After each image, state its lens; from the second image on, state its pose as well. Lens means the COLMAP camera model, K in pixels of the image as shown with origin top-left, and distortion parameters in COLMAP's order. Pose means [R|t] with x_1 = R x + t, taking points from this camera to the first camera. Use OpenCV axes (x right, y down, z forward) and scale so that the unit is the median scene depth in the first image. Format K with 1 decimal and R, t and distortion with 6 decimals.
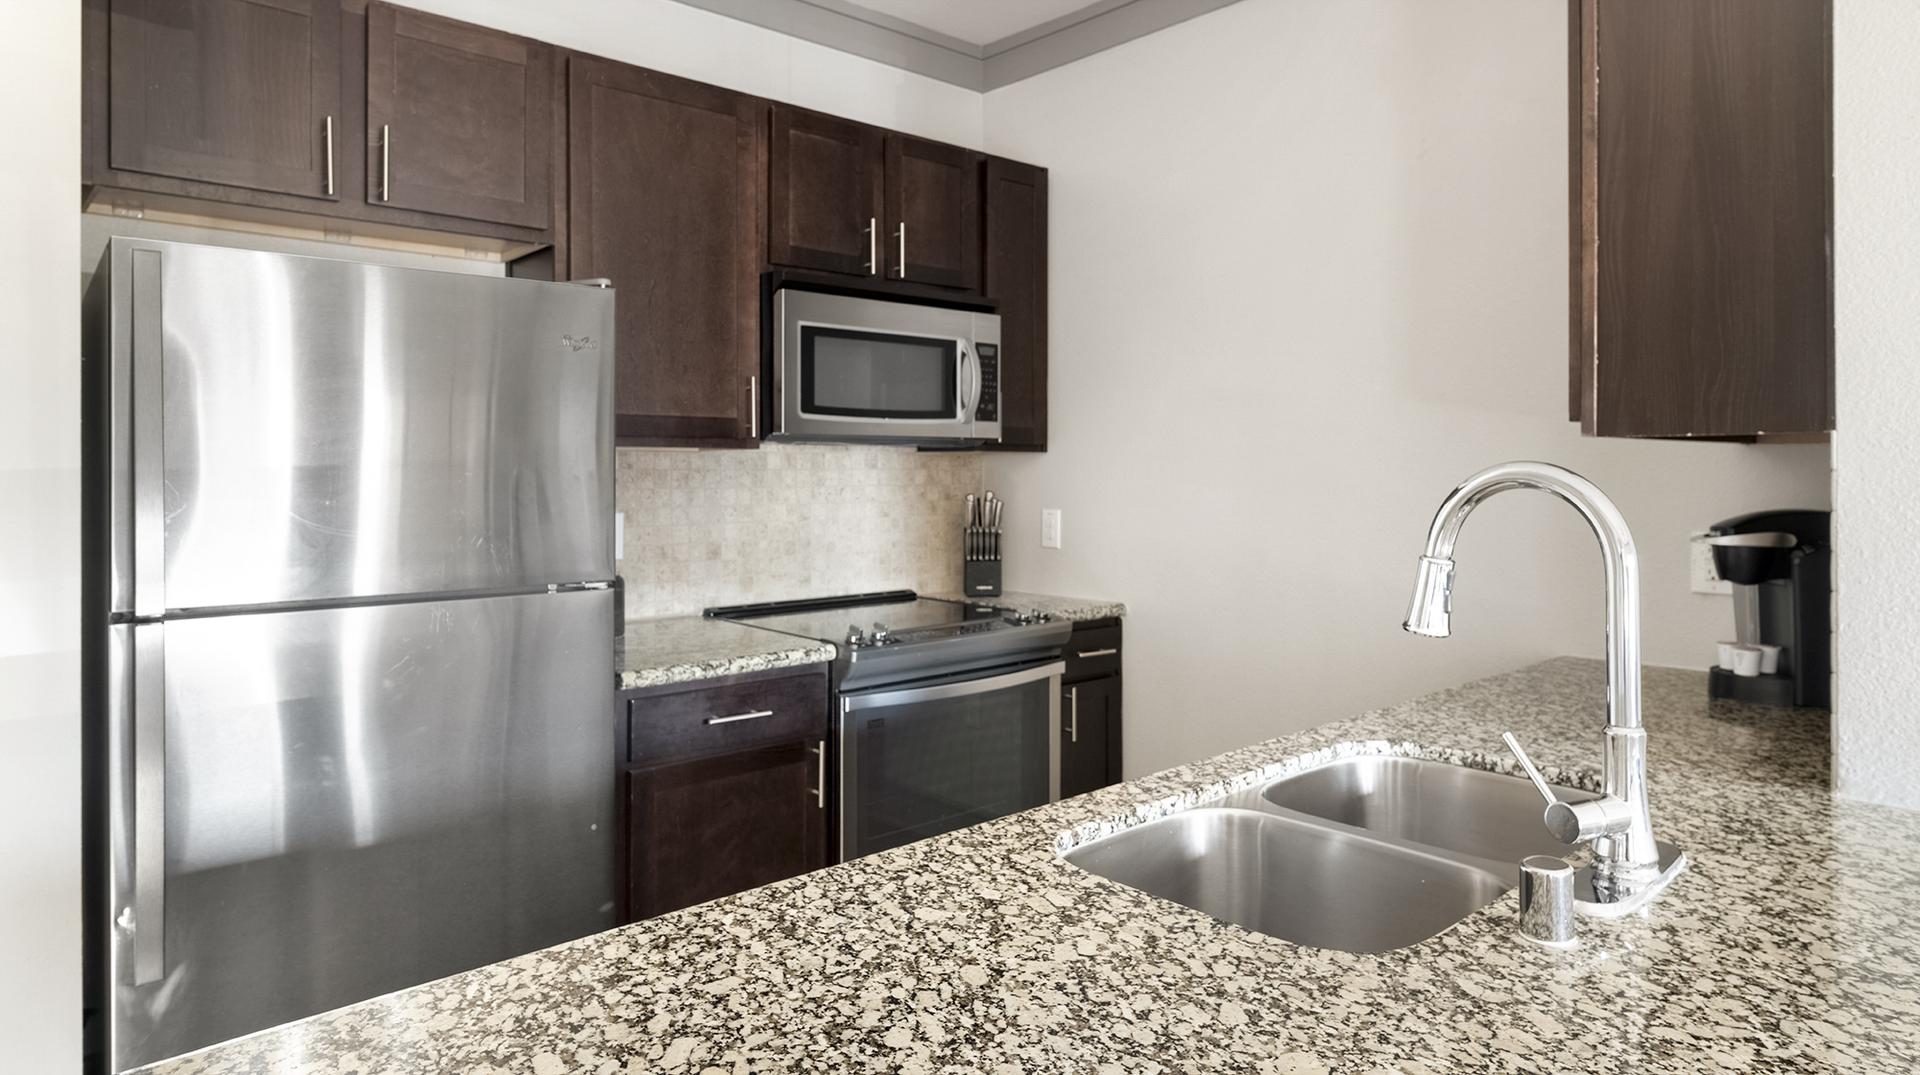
lens RADIAL K [[1119.7, 0, 957.4], [0, 1119.7, 466.5], [0, 0, 1]] dist [-0.008189, 0.003430]
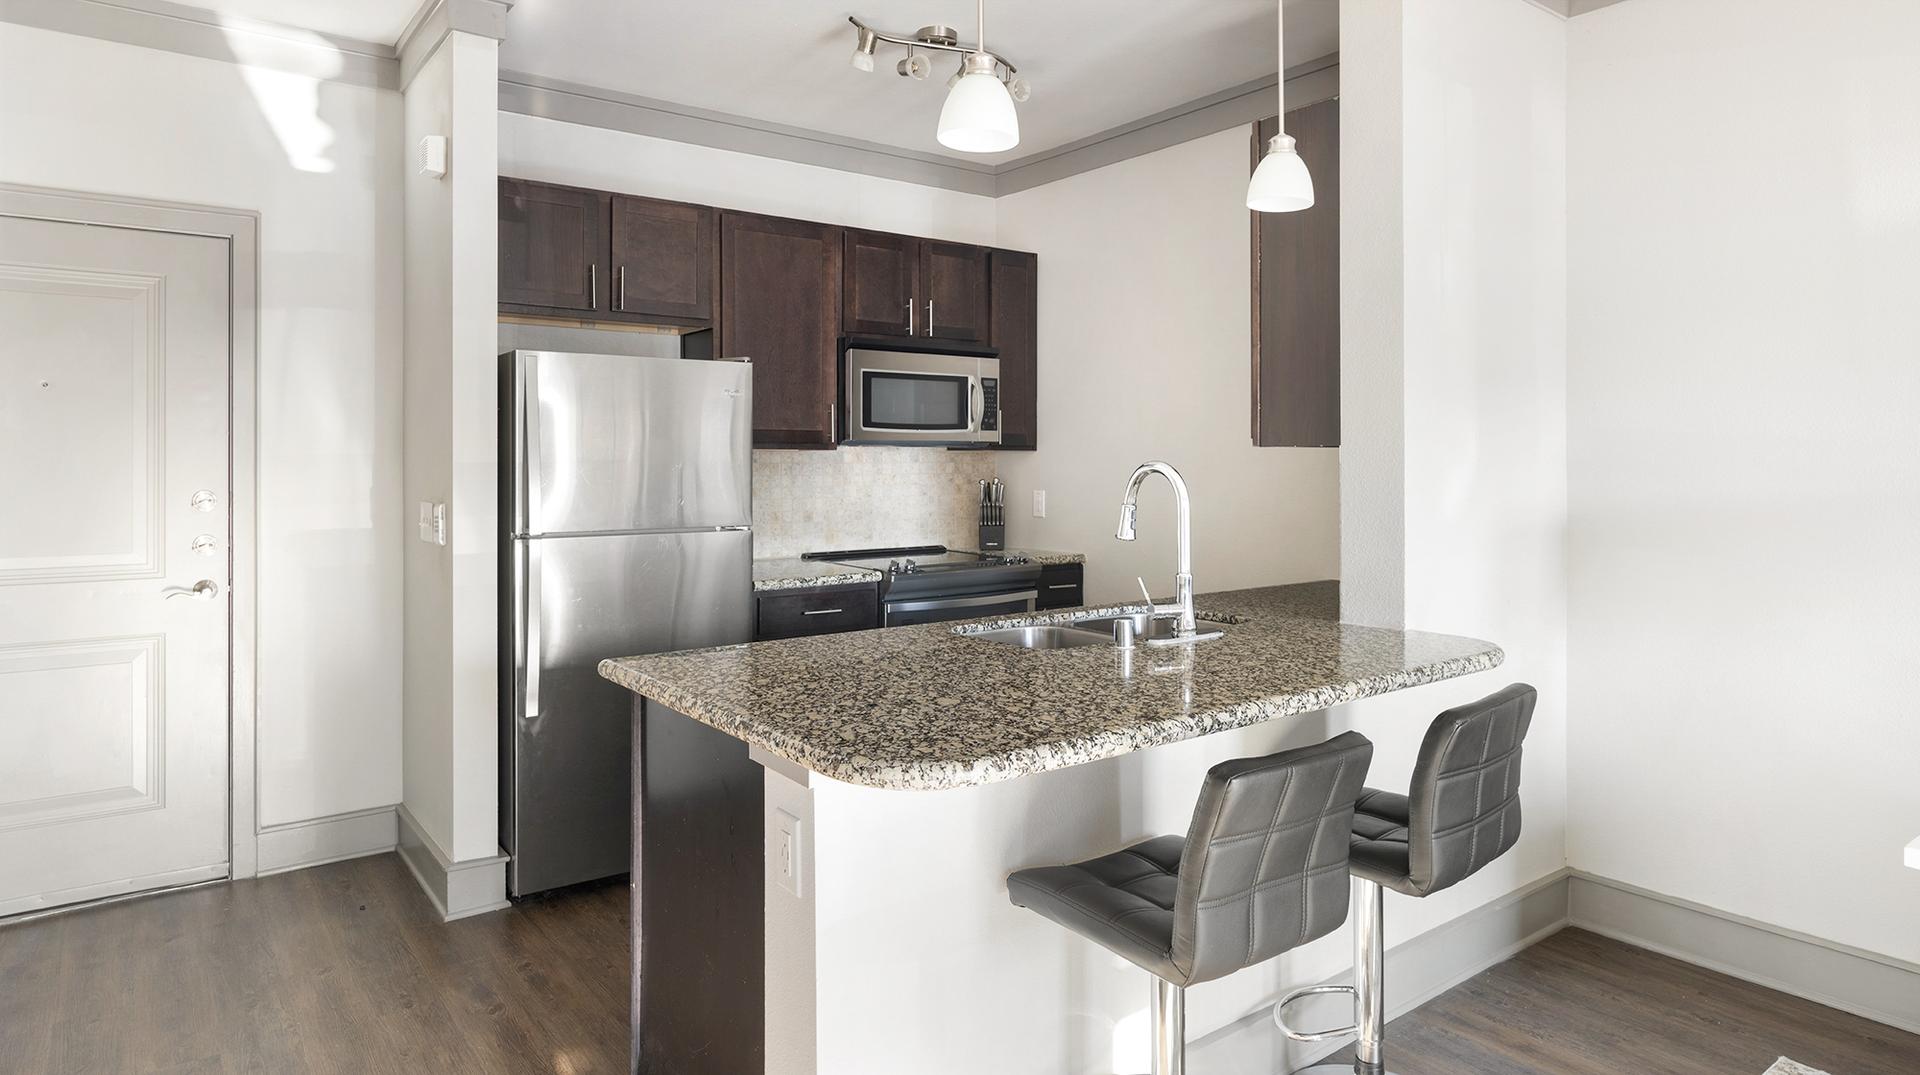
lens RADIAL K [[1119.7, 0, 962.5], [0, 1119.7, 447.1], [0, 0, 1]] dist [-0.008189, 0.003430]
pose [[0.996747, -0.000792, -0.080594, 0.140544], [0.000075, 0.999960, -0.008895, -0.006238], [0.080598, 0.008860, 0.996707, -0.616576]]
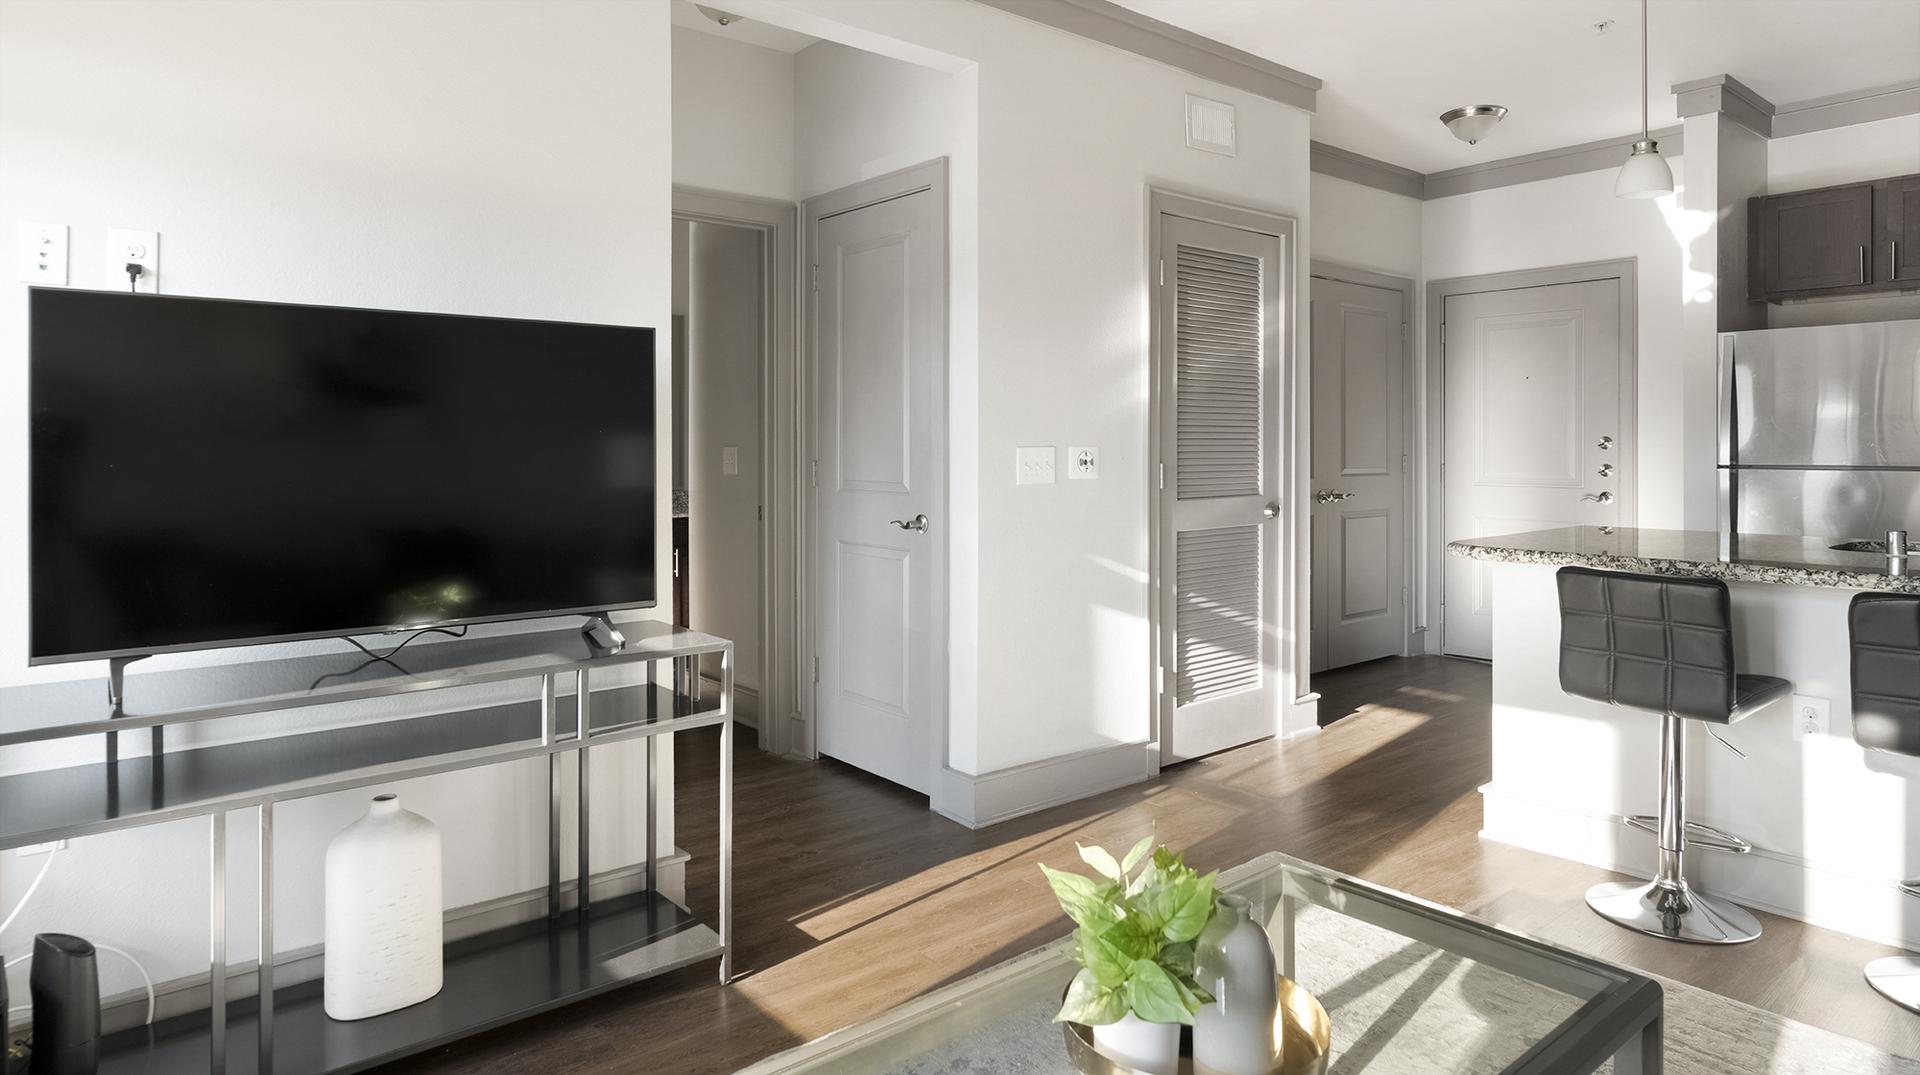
lens RADIAL K [[1119.7, 0, 940.4], [0, 1119.7, 444.5], [0, 0, 1]] dist [-0.008189, 0.003430]
pose [[-0.055892, 0.001391, -0.998436, 1.390121], [0.004534, 0.999989, 0.001139, 0.041695], [0.998427, -0.004463, -0.055898, -0.529072]]
